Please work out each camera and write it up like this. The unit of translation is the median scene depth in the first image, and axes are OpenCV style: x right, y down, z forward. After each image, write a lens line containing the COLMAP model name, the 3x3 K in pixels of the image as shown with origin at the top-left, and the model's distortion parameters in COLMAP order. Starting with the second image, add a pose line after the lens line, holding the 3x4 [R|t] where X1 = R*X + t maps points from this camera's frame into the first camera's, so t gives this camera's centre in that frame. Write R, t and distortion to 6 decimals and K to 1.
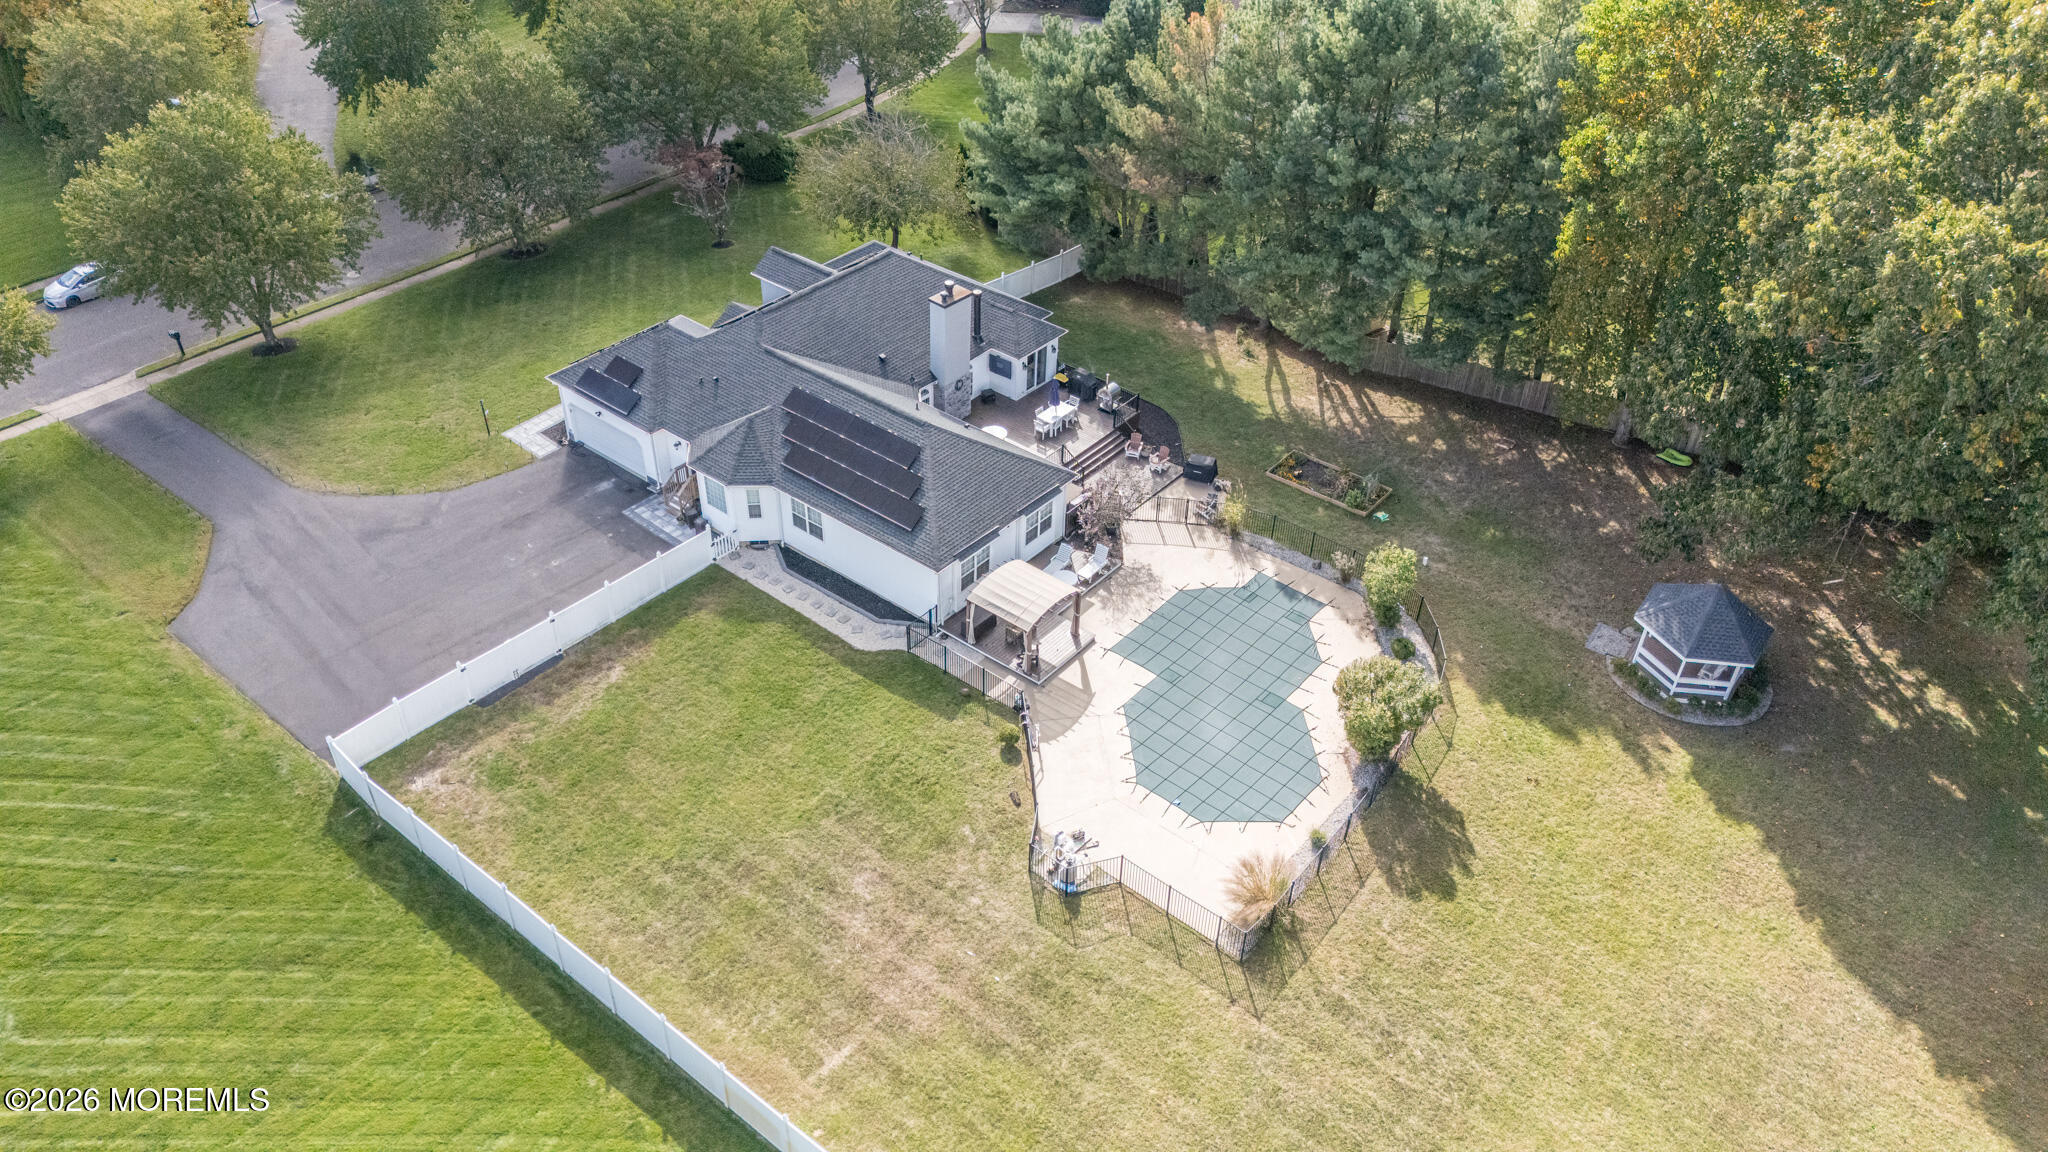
lens RADIAL K [[1487.1, 0, 1011.5], [0, 1487.1, 575.1], [0, 0, 1]] dist [0.126243, -0.198950]
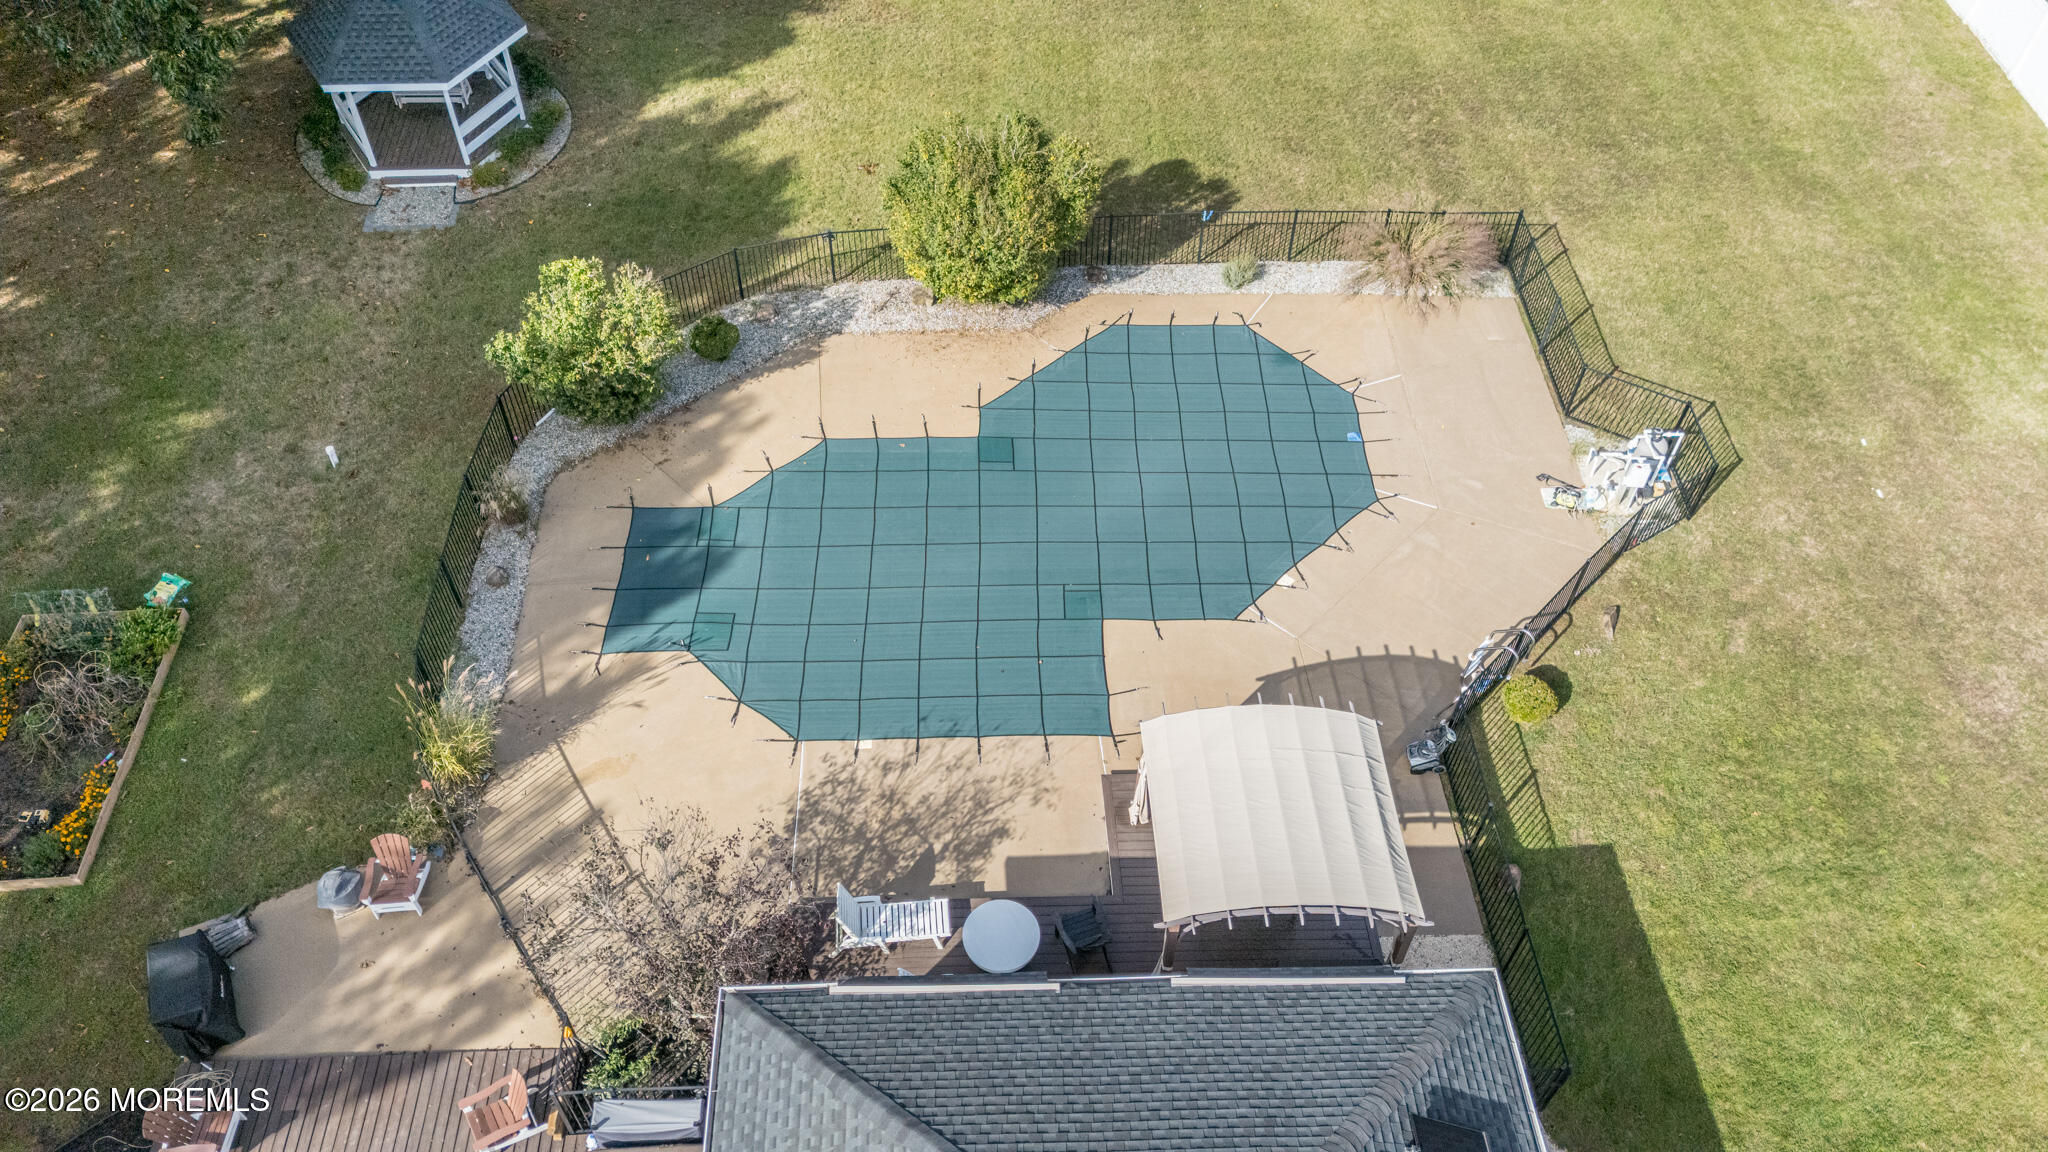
lens RADIAL K [[1487.1, 0, 1011.5], [0, 1487.1, 575.1], [0, 0, 1]] dist [0.126243, -0.198950]
pose [[-0.662646, -0.585437, 0.467080, -0.074056], [0.430896, 0.212076, 0.877127, -0.305011], [-0.612560, 0.782488, 0.111731, 0.884668]]
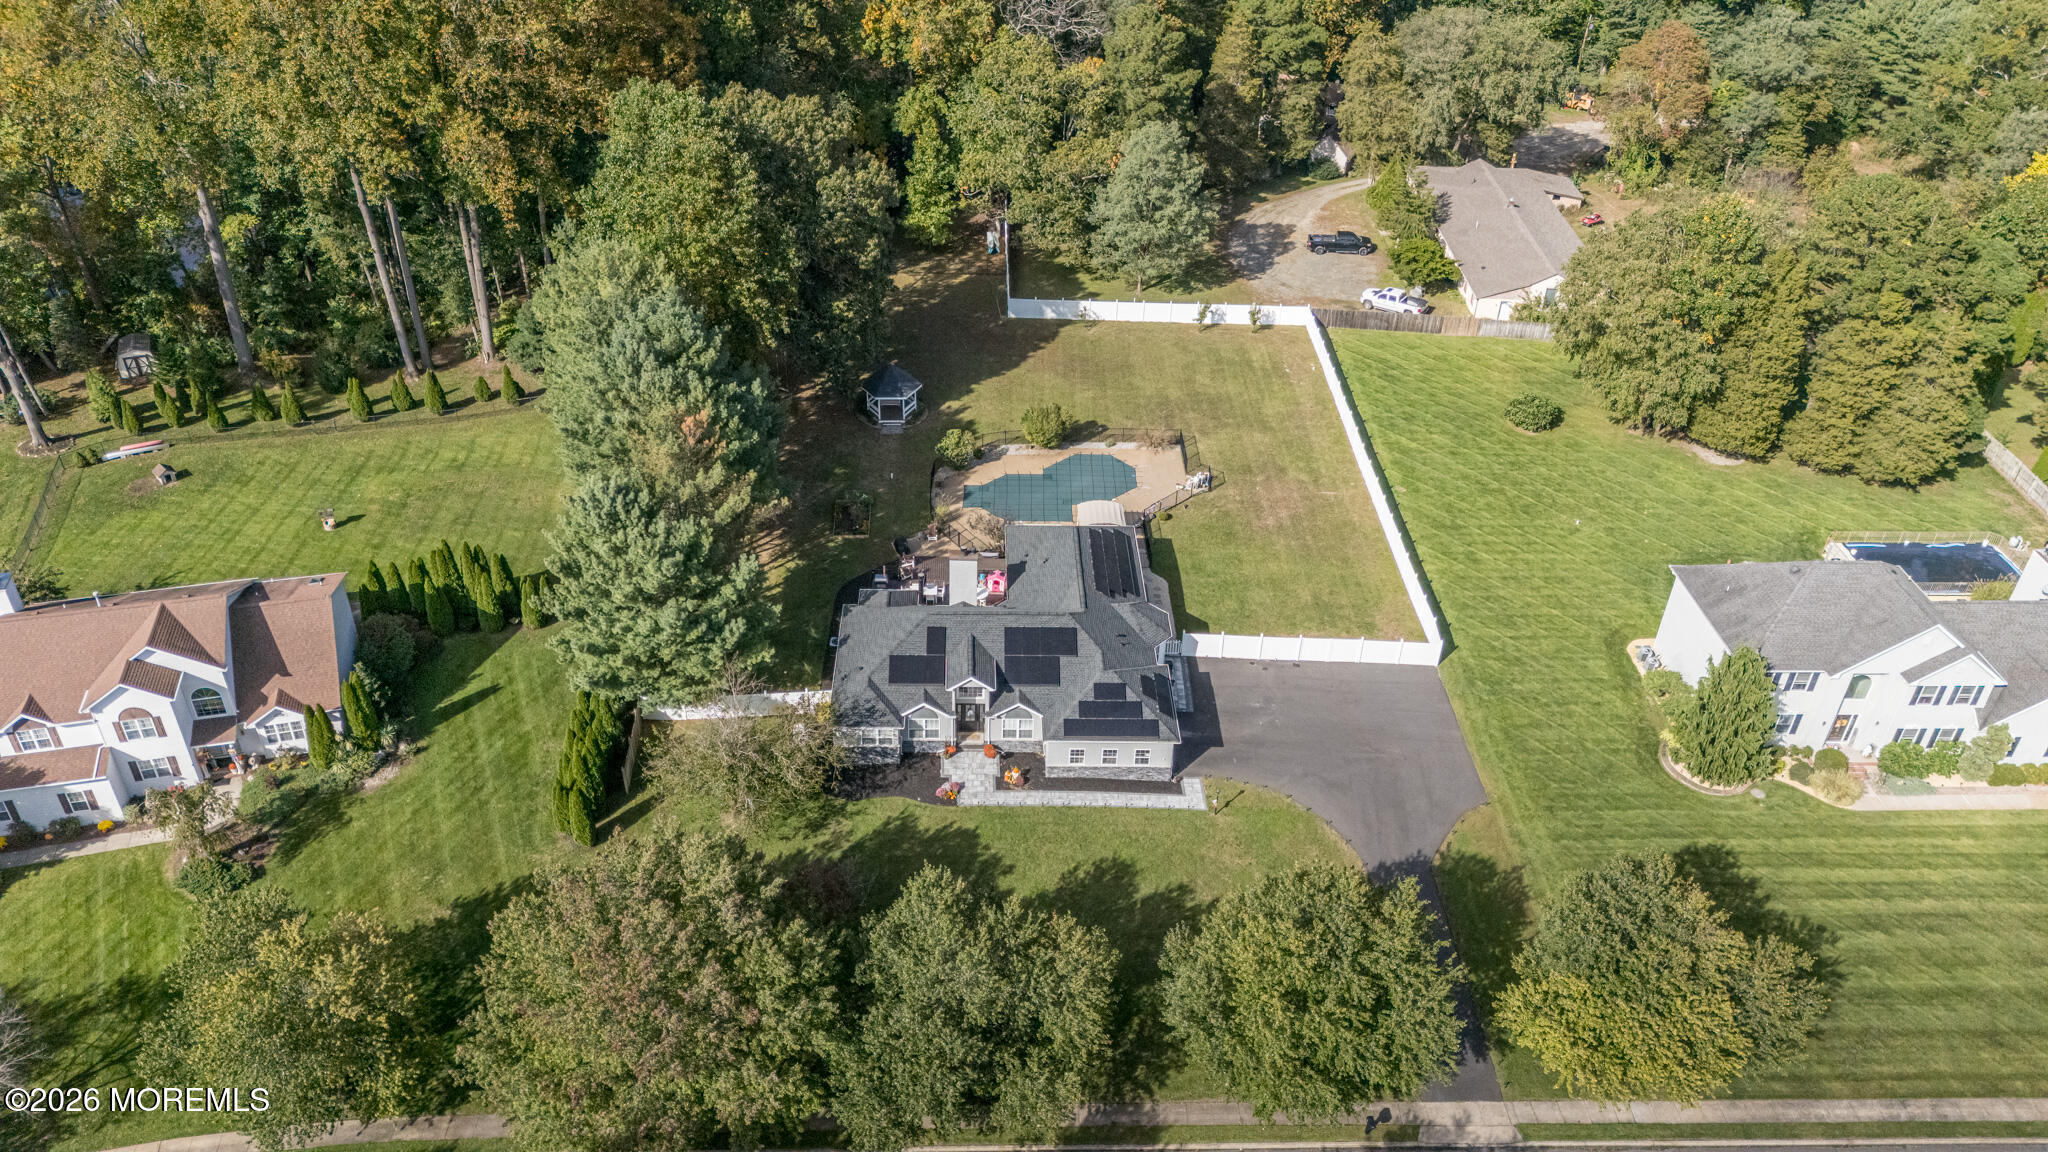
lens RADIAL K [[1487.1, 0, 1011.5], [0, 1487.1, 575.1], [0, 0, 1]] dist [0.126243, -0.198950]
pose [[-0.649561, -0.451336, 0.611855, -1.001516], [0.441047, 0.431830, 0.786766, -1.349529], [-0.619313, 0.780909, -0.081440, 1.181602]]
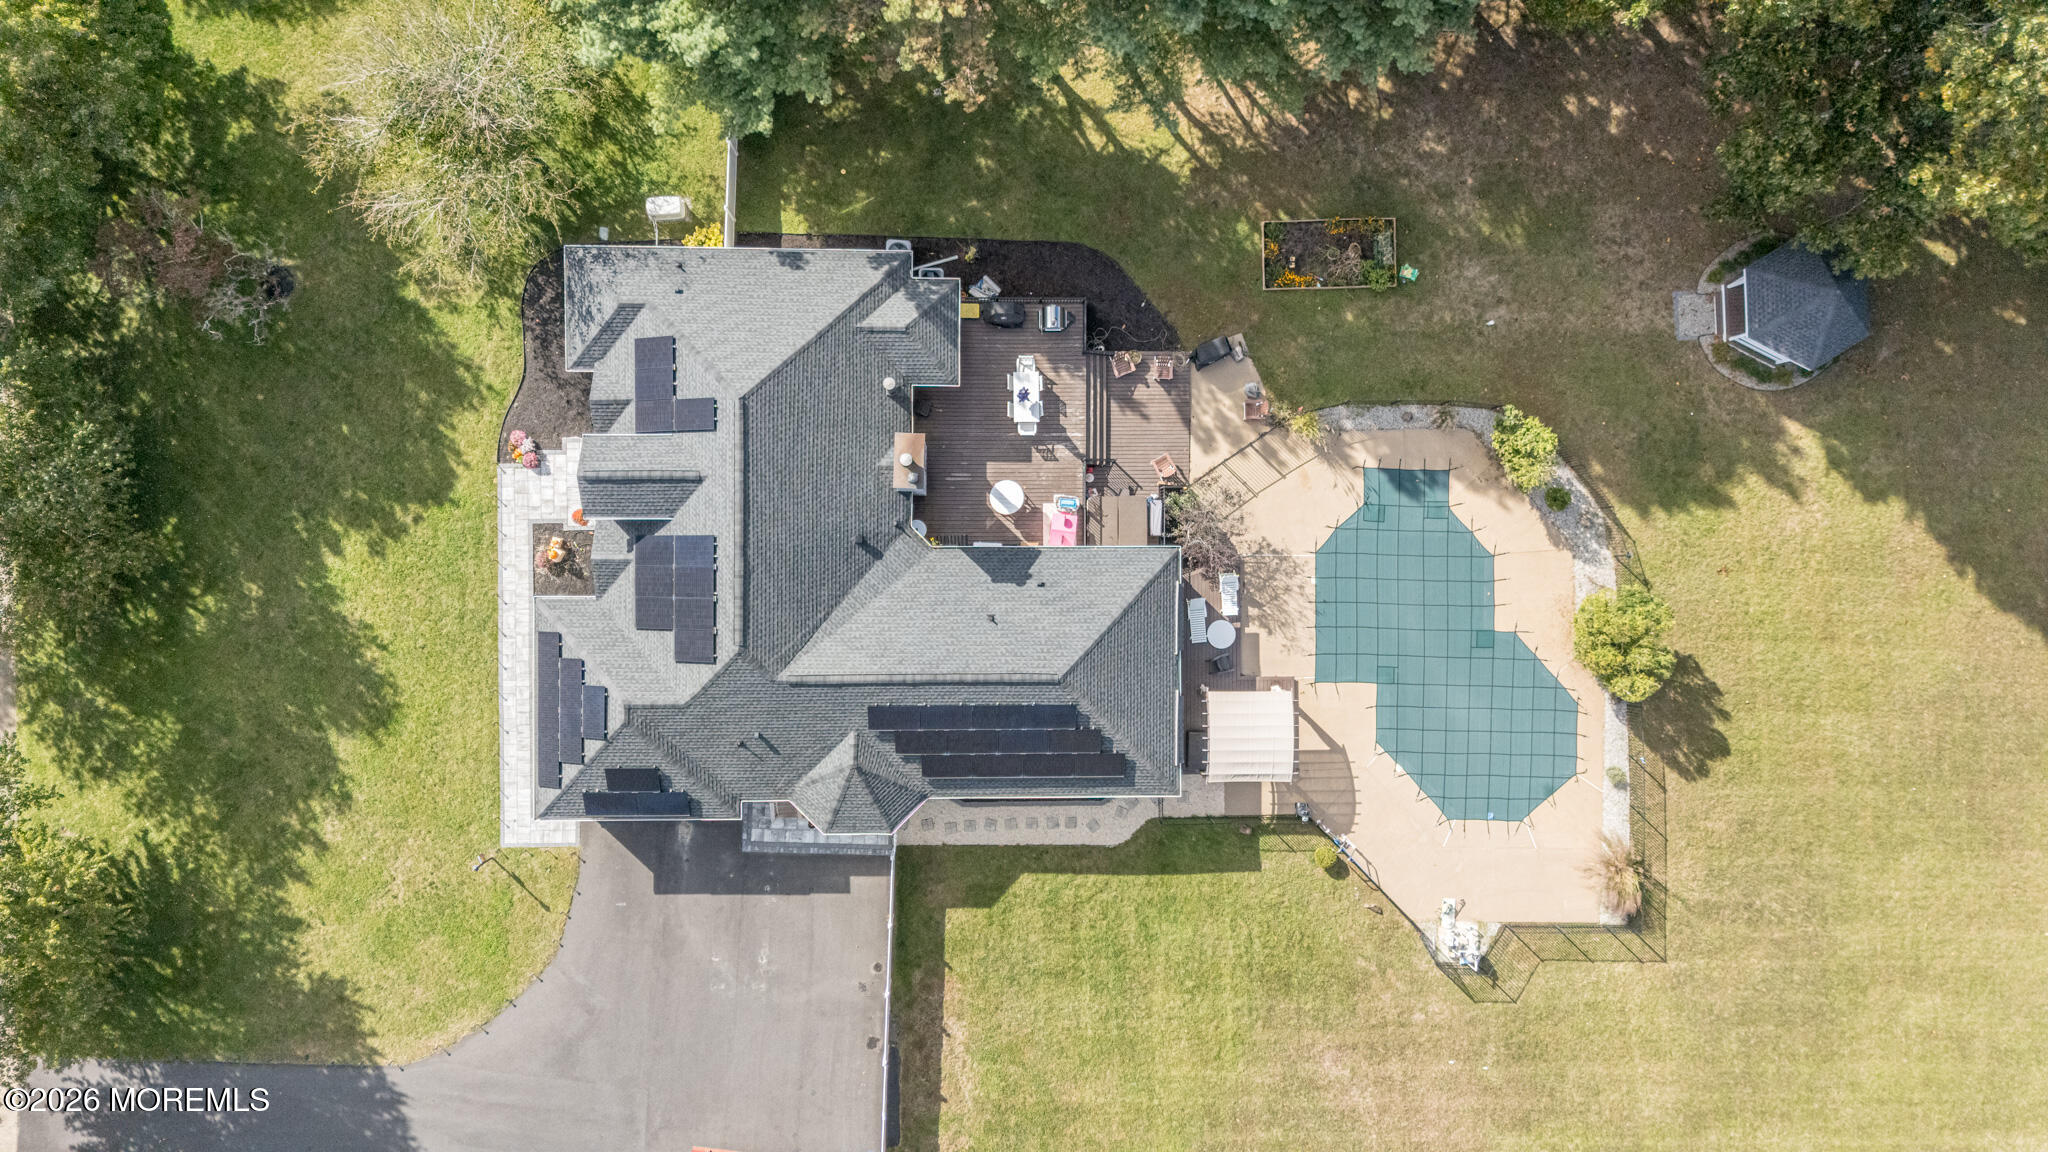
lens RADIAL K [[1501.0, 0, 1024.0], [0, 1501.0, 576.0], [0, 0, 1]] dist [0.089630, -0.132463]
pose [[0.772727, -0.634728, 0.003552, -0.037870], [0.370097, 0.455093, 0.809888, -0.796472], [-0.515675, -0.624508, 0.586574, 0.534480]]
